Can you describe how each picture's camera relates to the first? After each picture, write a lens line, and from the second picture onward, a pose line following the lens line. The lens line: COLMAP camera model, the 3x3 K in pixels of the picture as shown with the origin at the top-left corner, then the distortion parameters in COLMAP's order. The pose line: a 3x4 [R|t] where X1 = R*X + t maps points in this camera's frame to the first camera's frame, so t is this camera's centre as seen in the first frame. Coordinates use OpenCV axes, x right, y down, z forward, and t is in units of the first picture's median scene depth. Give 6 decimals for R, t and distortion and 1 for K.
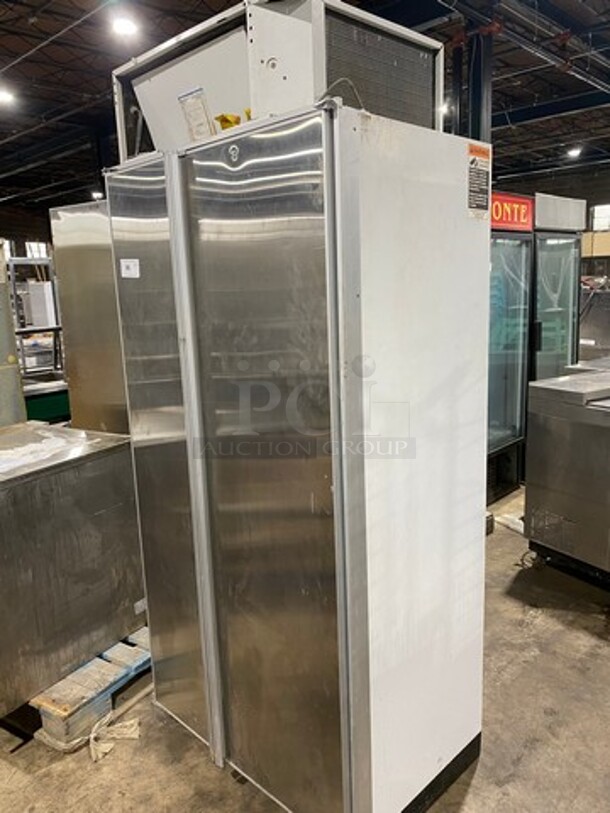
lens RADIAL K [[619.5, 0, 305.0], [0, 619.5, 406.5], [0, 0, 1]] dist [0.005326, 0.009379]
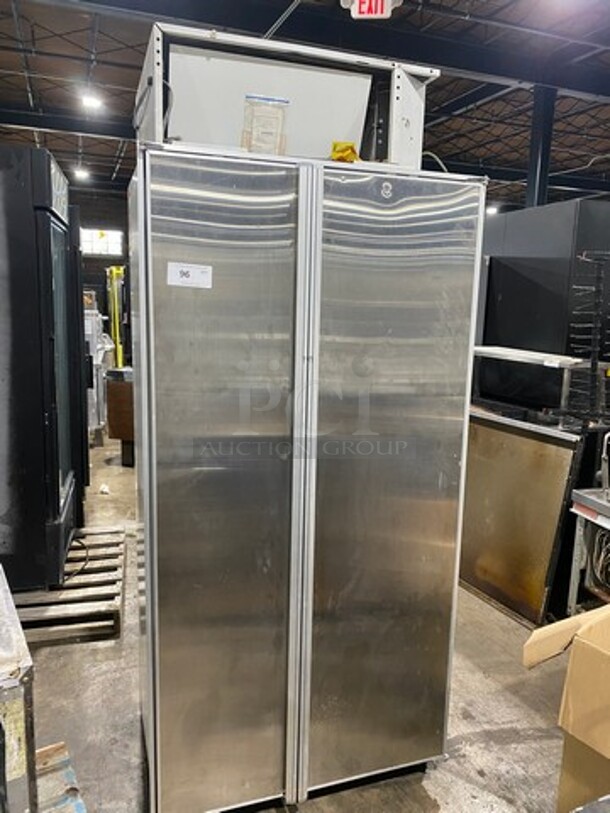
lens RADIAL K [[619.5, 0, 305.0], [0, 619.5, 406.5], [0, 0, 1]] dist [0.005326, 0.009379]
pose [[0.439069, -0.105972, 0.892182, -1.243909], [0.138508, 0.989132, 0.049325, -0.095020], [-0.887713, 0.101917, 0.448975, 0.677869]]
